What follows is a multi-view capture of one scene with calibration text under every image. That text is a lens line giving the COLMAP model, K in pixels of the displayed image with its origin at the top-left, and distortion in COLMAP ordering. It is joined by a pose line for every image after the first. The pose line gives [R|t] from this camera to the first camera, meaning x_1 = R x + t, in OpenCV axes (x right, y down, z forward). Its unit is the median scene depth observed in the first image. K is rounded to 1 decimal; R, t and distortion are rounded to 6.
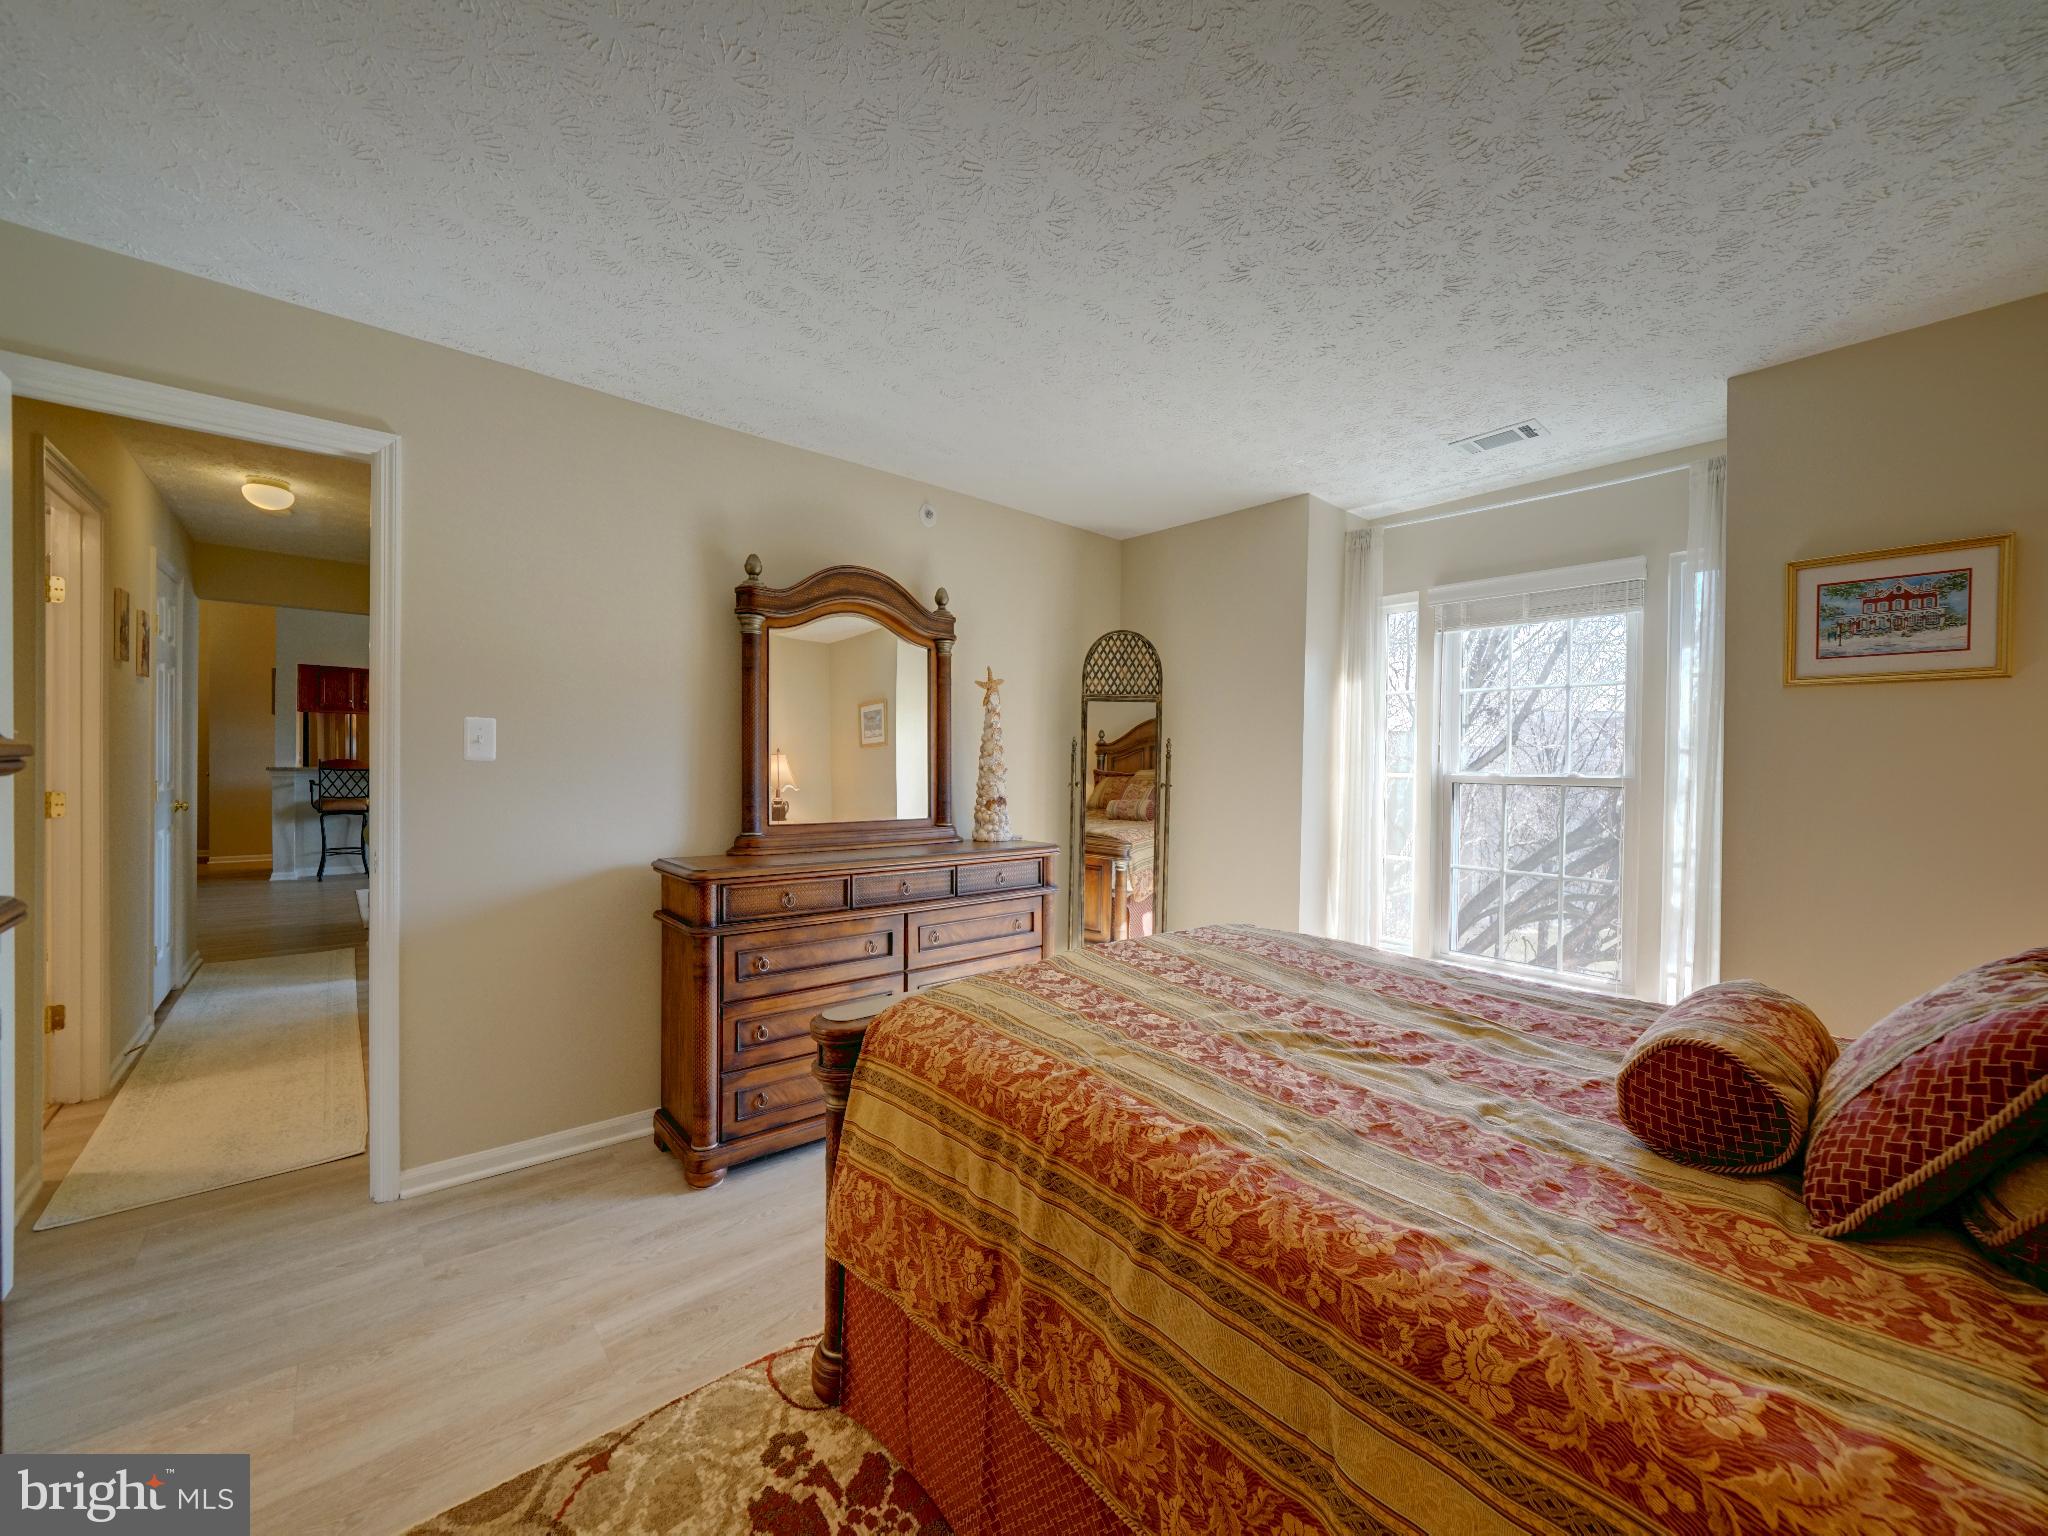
lens RADIAL K [[806.1, 0, 1043.4], [0, 806.1, 775.7], [0, 0, 1]] dist [-0.009455, -0.000121]
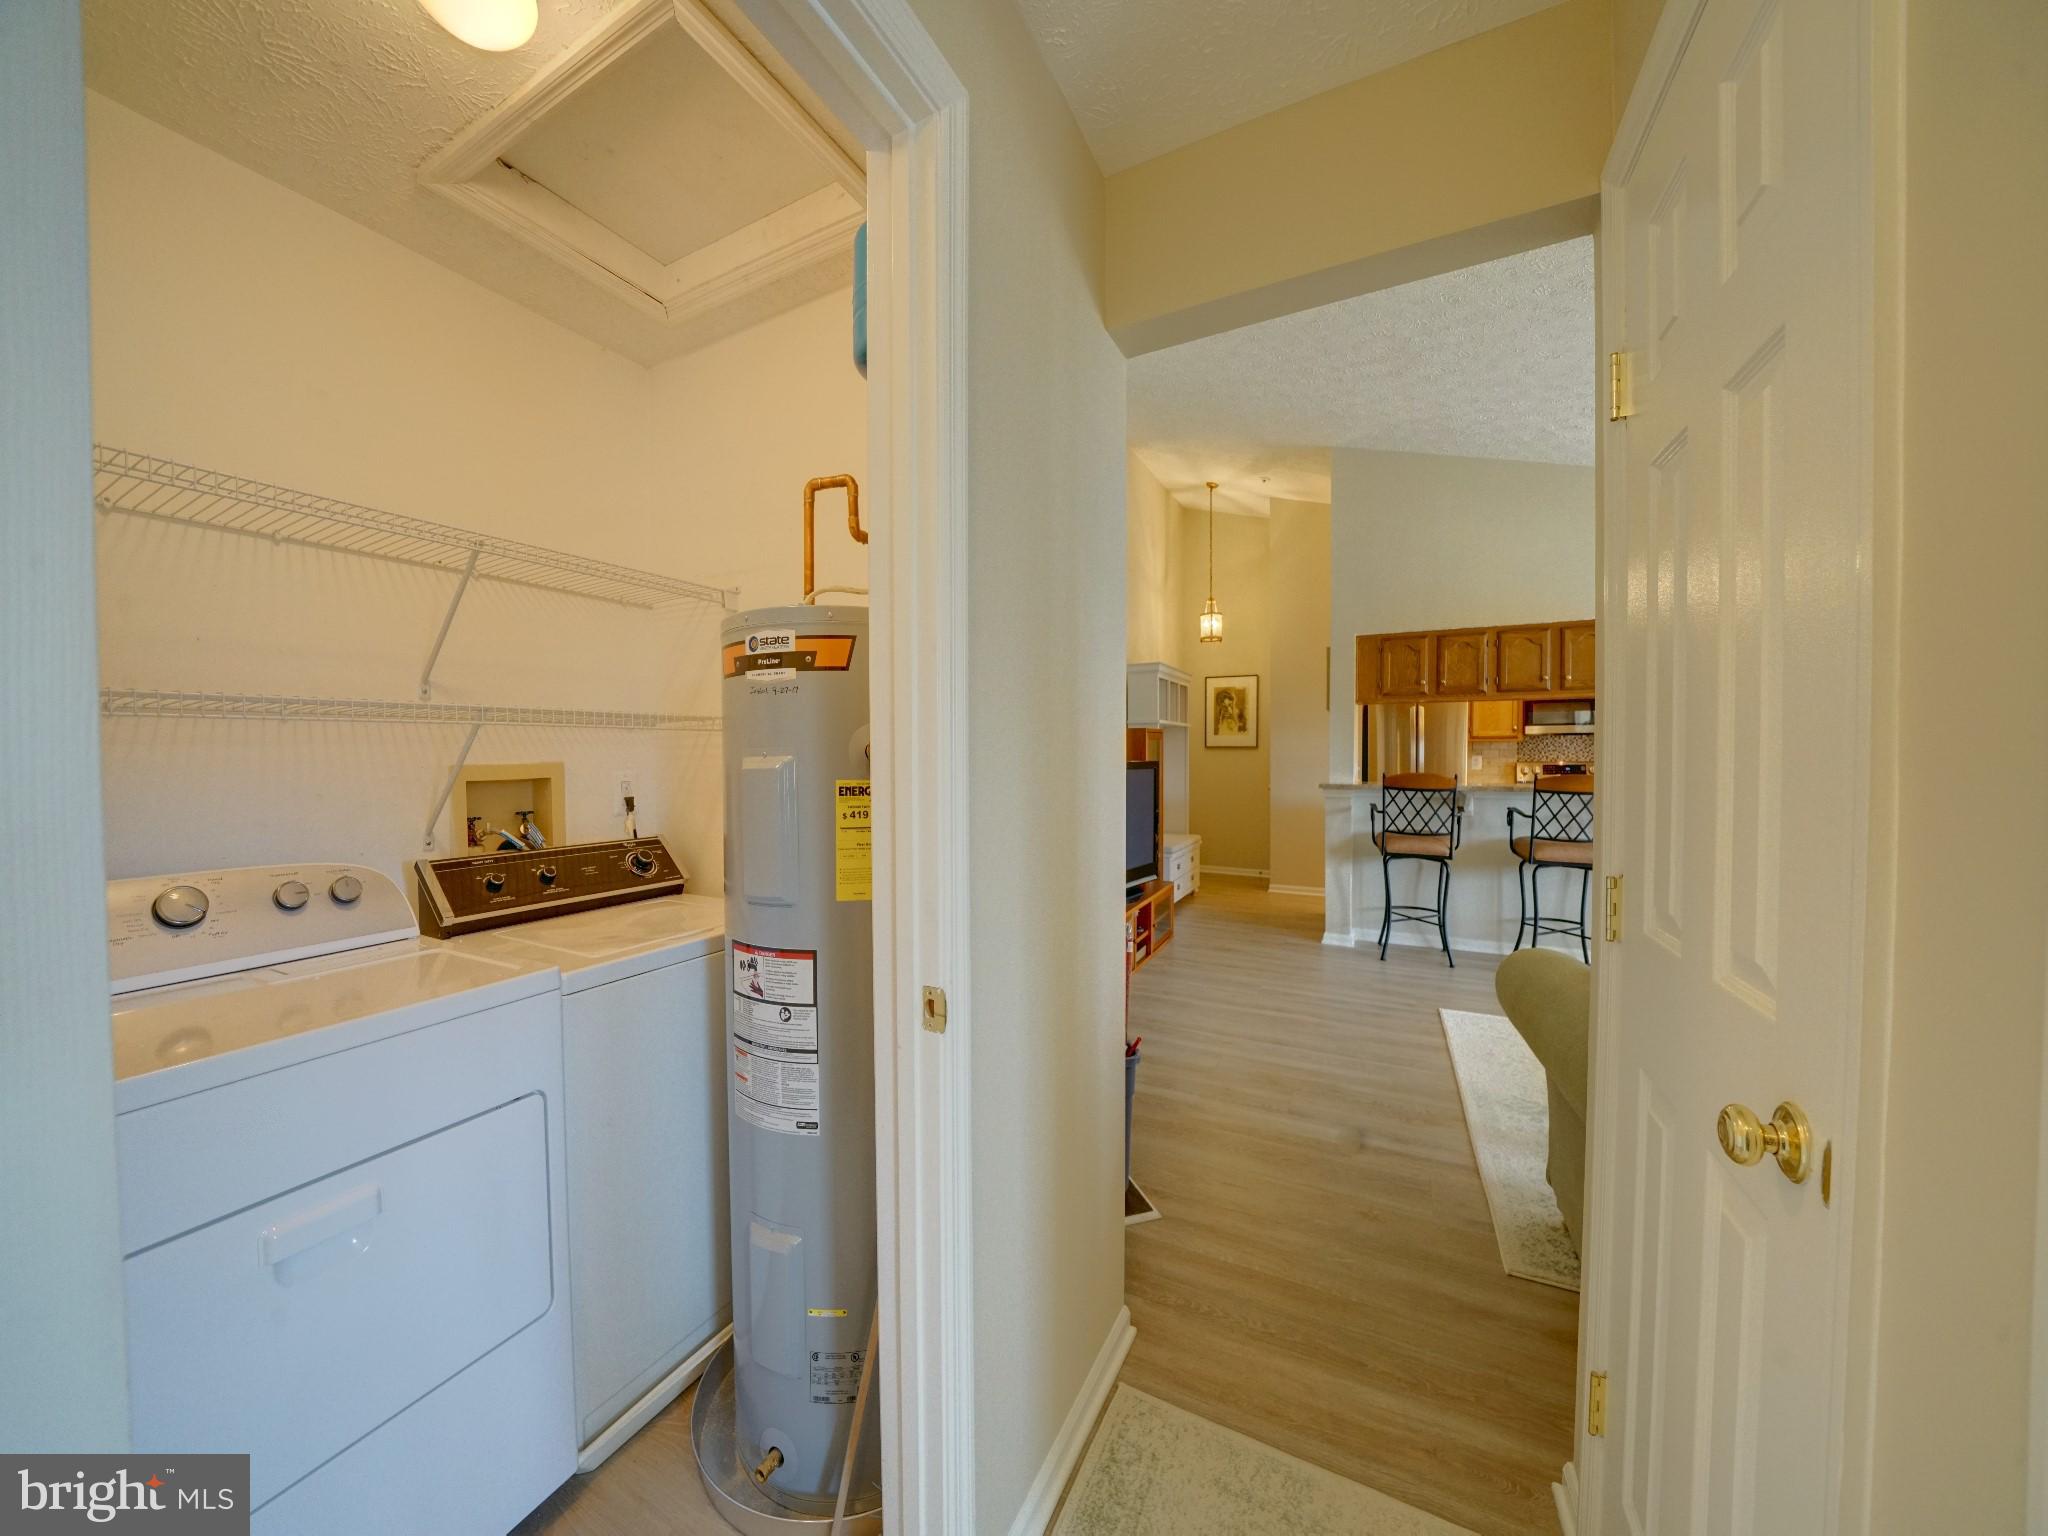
lens RADIAL K [[709.5, 0, 1009.7], [0, 709.5, 773.5], [0, 0, 1]] dist [-0.024423, 0.001687]
pose [[0.362725, 0.004415, -0.931886, -0.473050], [-0.001286, 0.999990, 0.004237, -0.021721], [0.931895, -0.000338, 0.362728, 0.500279]]
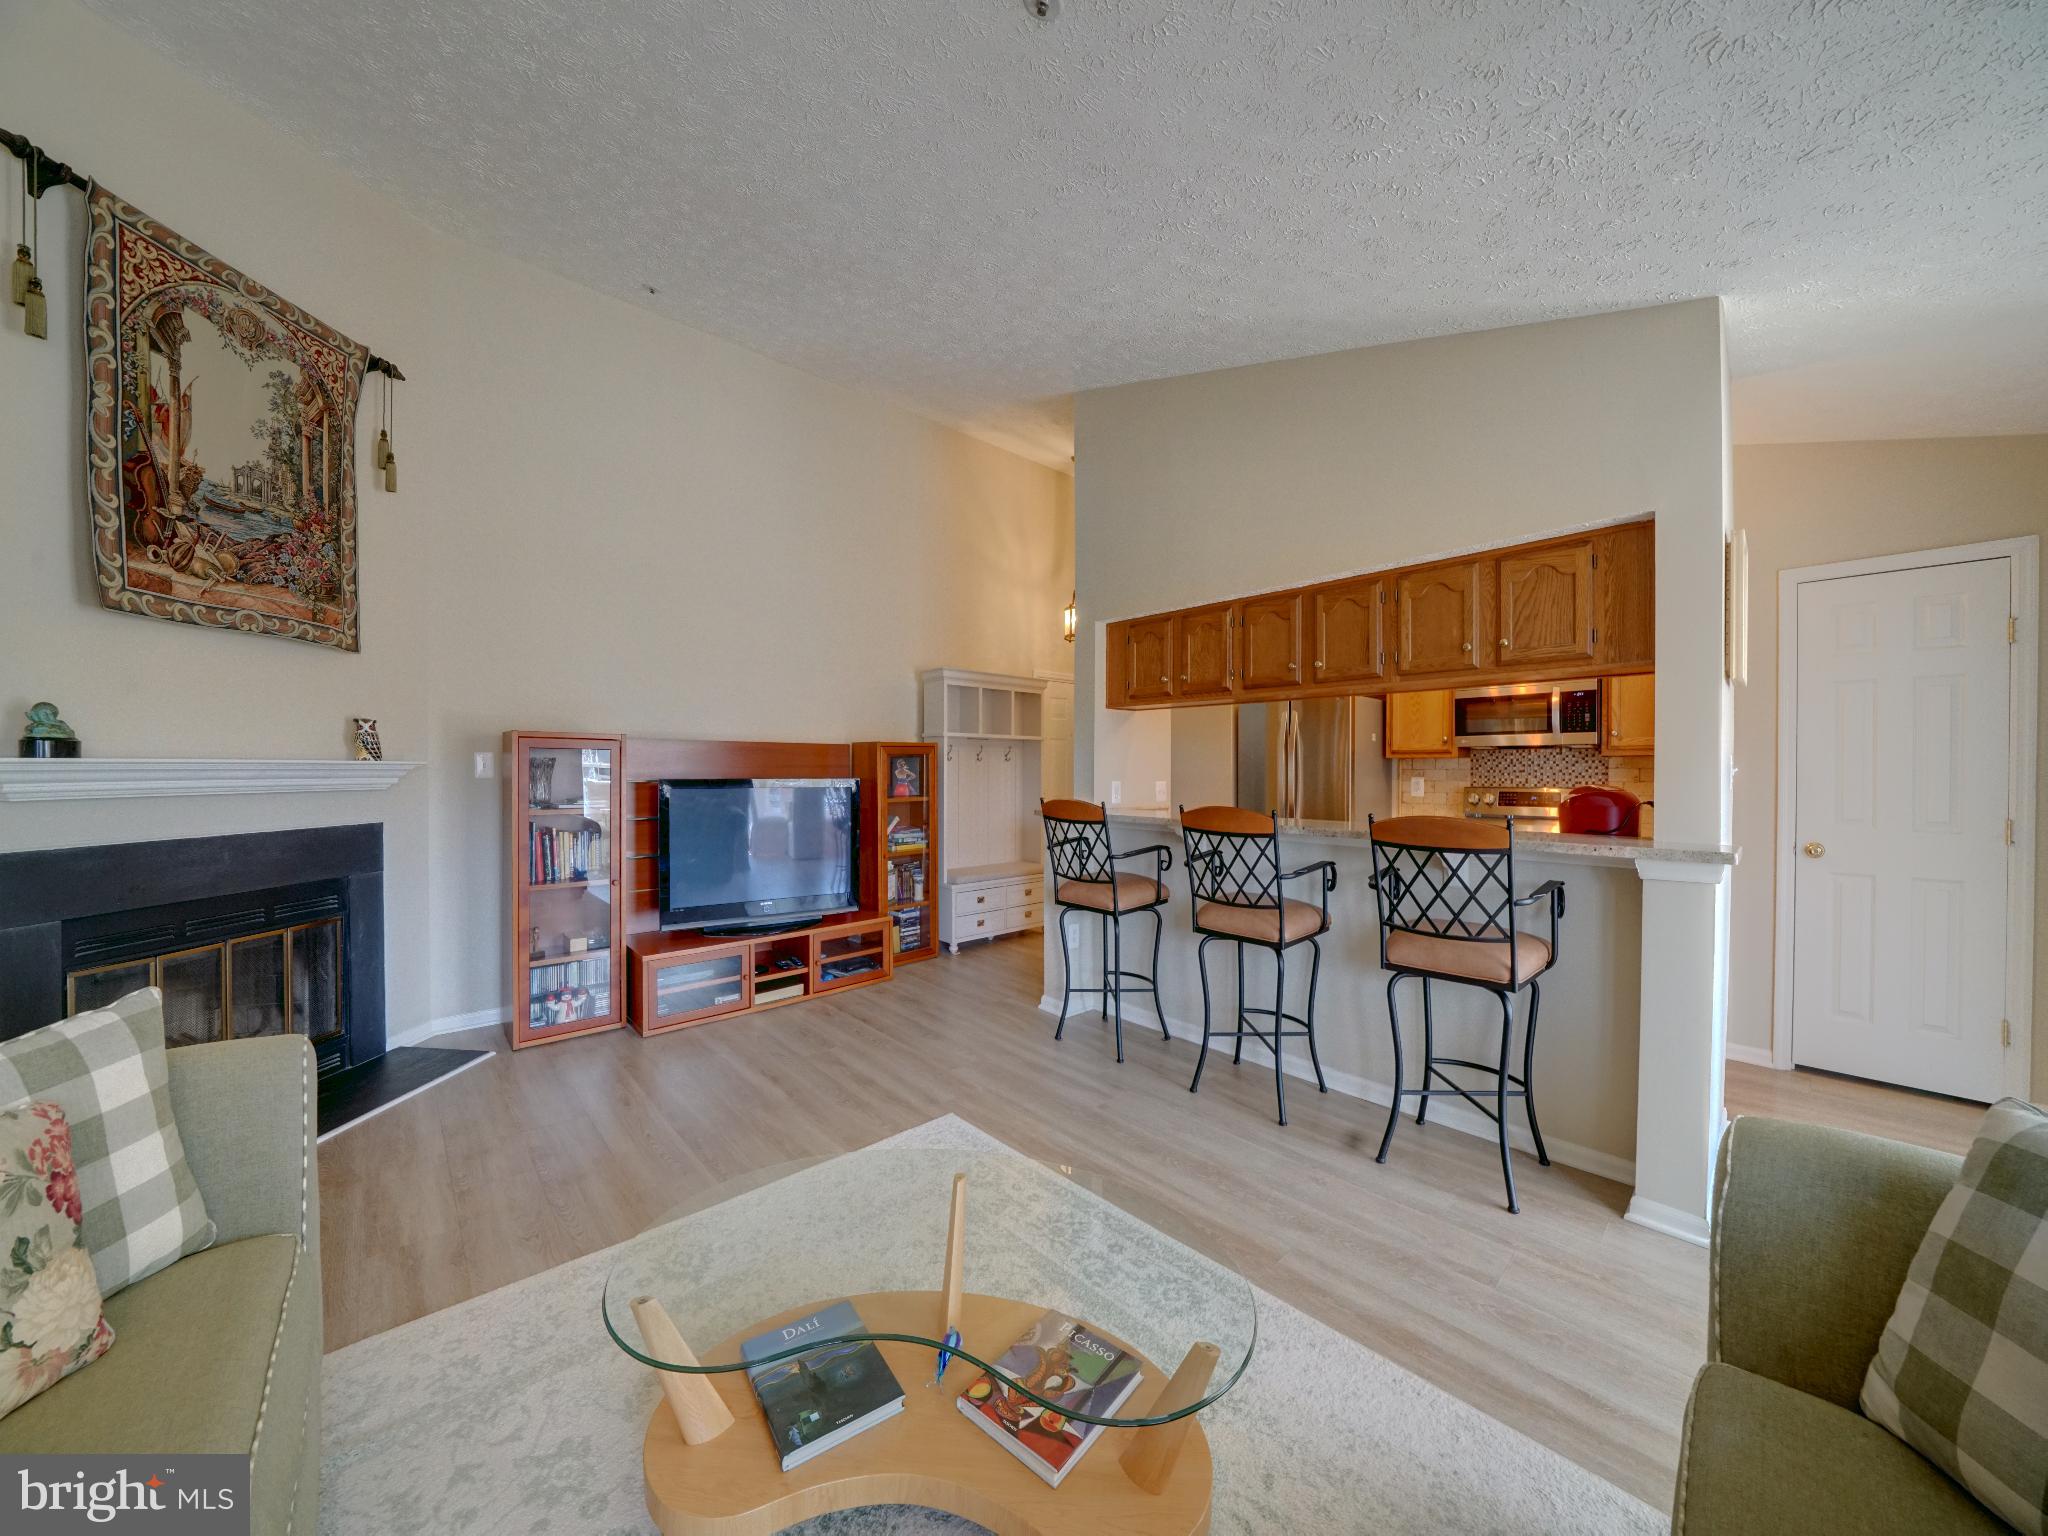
lens RADIAL K [[709.5, 0, 1009.7], [0, 709.5, 773.5], [0, 0, 1]] dist [-0.024423, 0.001687]
pose [[0.021014, -0.011730, -0.999710, -0.449385], [-0.018491, 0.999756, -0.012119, -0.029019], [0.999608, 0.018740, 0.020792, 0.943001]]
